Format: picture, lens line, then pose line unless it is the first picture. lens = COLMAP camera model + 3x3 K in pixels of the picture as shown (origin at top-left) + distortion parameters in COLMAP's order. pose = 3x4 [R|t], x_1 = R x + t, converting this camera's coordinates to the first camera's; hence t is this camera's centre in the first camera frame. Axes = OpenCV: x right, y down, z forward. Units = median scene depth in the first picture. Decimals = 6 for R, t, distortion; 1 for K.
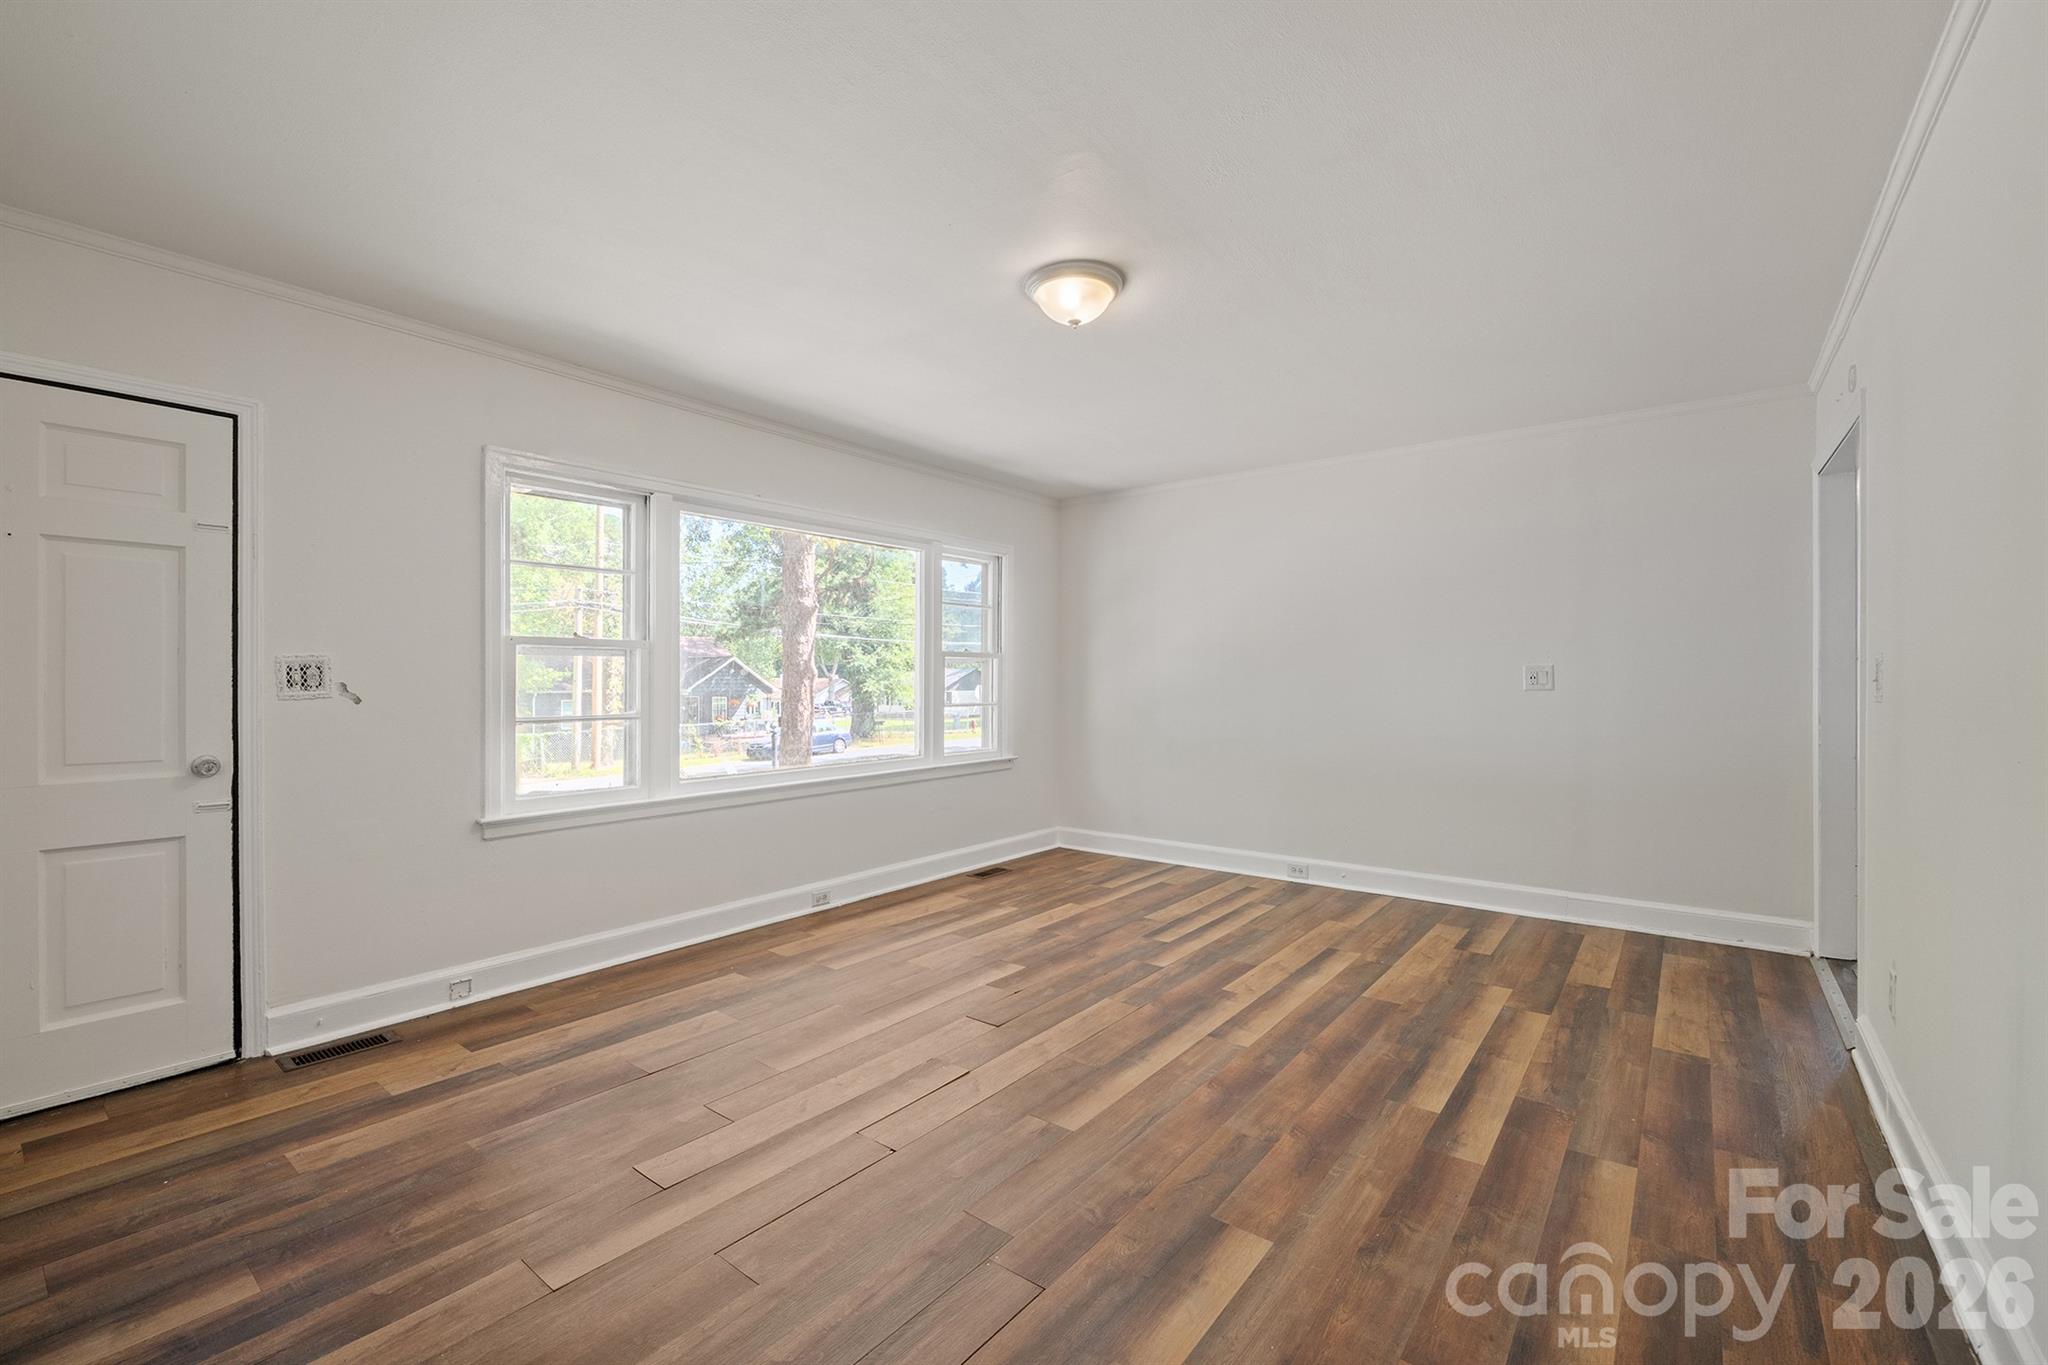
lens RADIAL K [[859.4, 0, 1054.6], [0, 859.4, 670.1], [0, 0, 1]] dist [-0.006735, -0.000698]
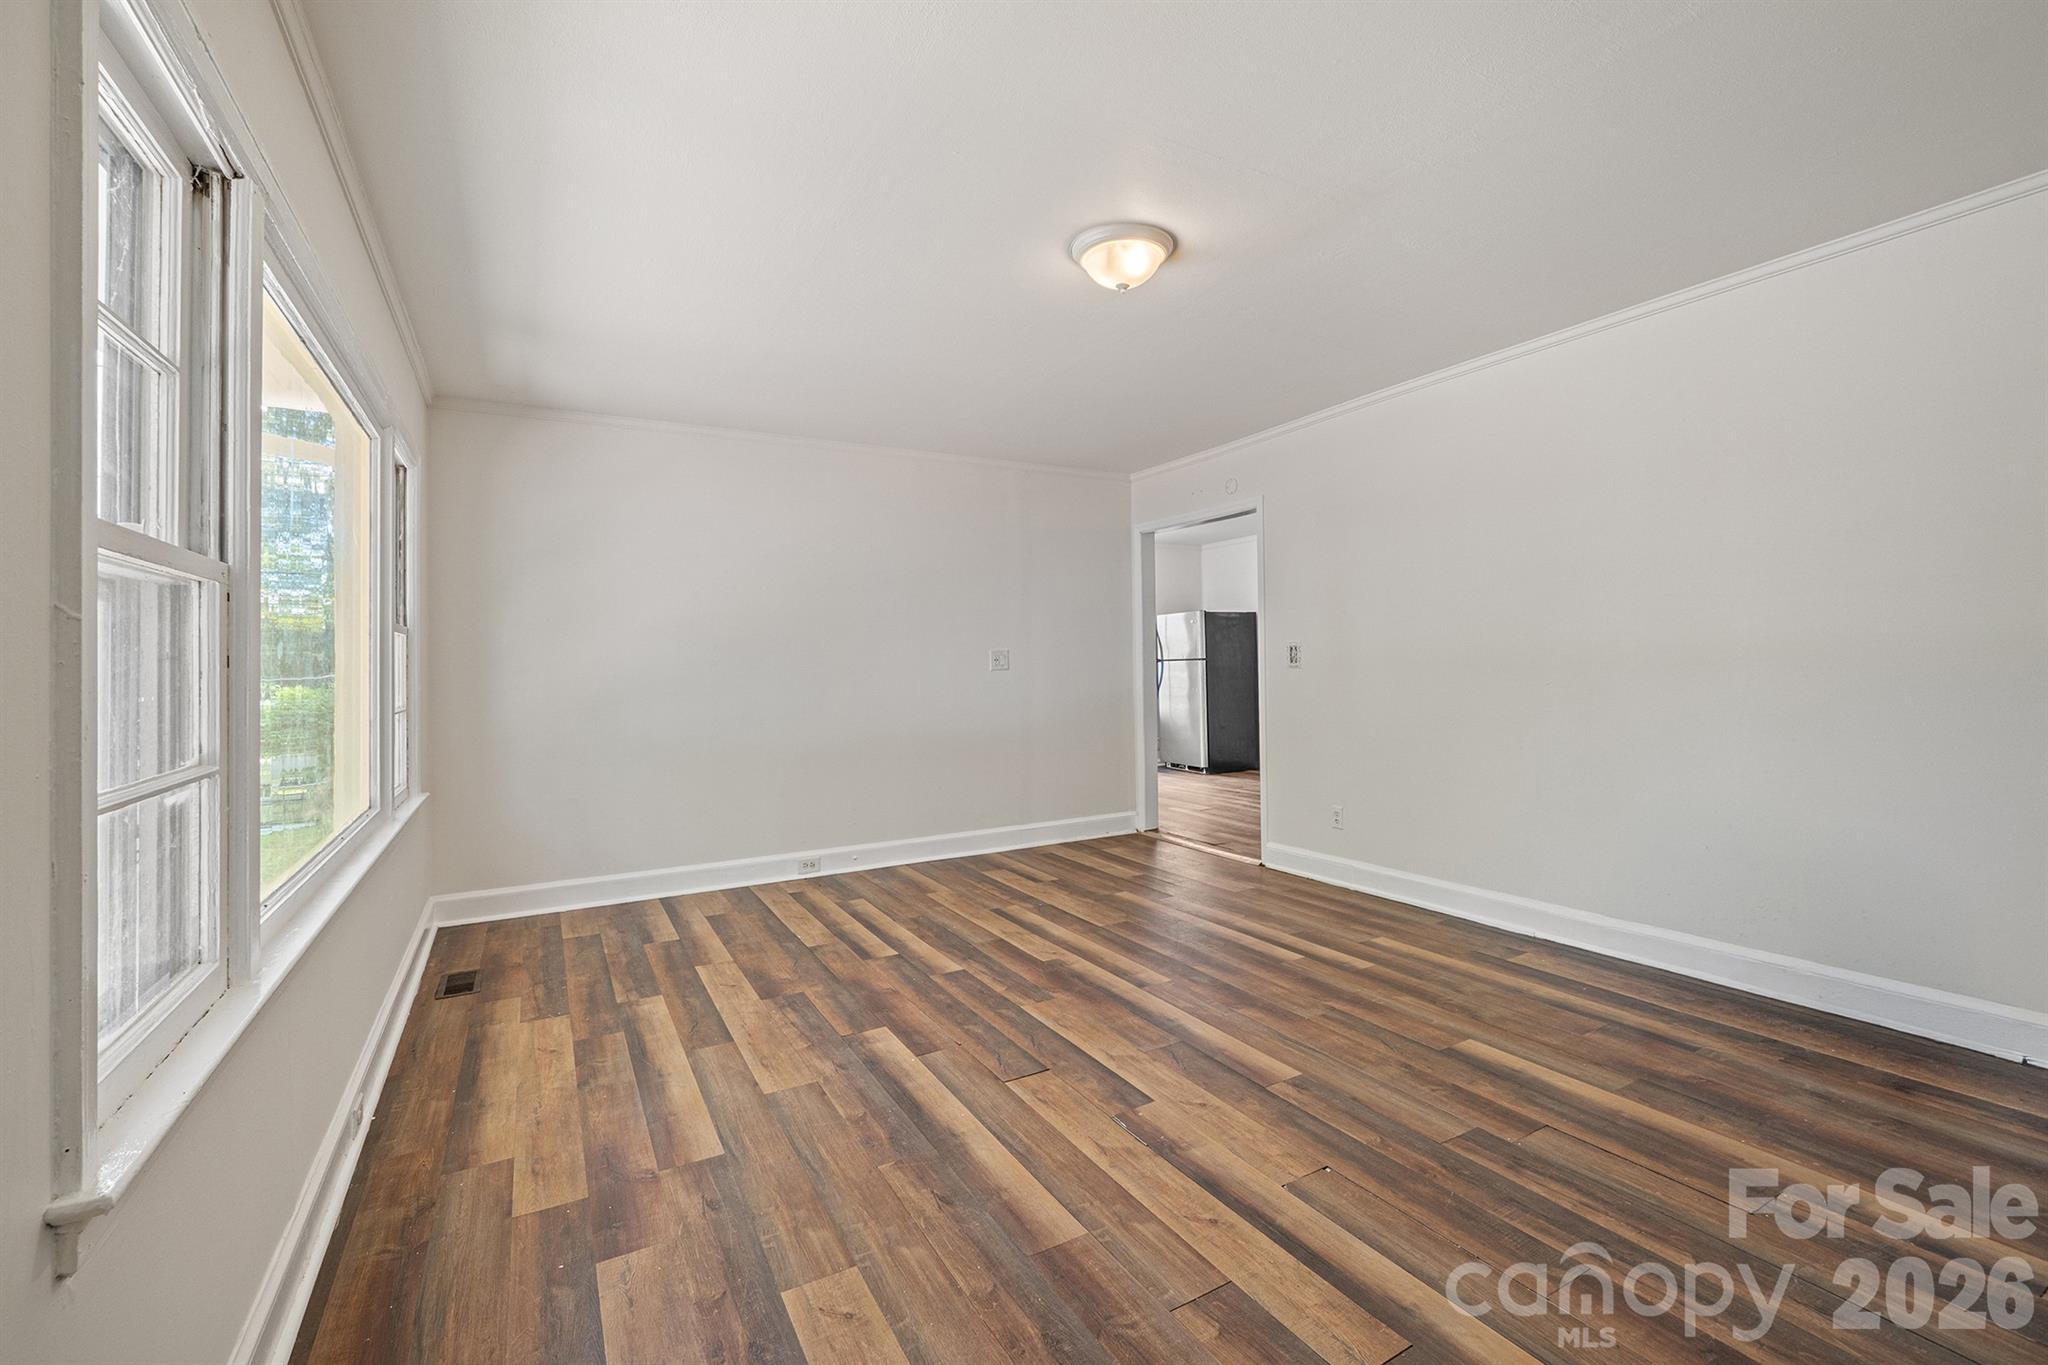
lens RADIAL K [[859.4, 0, 1026.7], [0, 859.4, 697.8], [0, 0, 1]] dist [-0.006735, -0.000698]
pose [[0.399259, -0.044386, 0.915763, -0.792638], [0.007588, 0.998953, 0.045109, 0.010579], [-0.916807, -0.011061, 0.399178, 0.653394]]
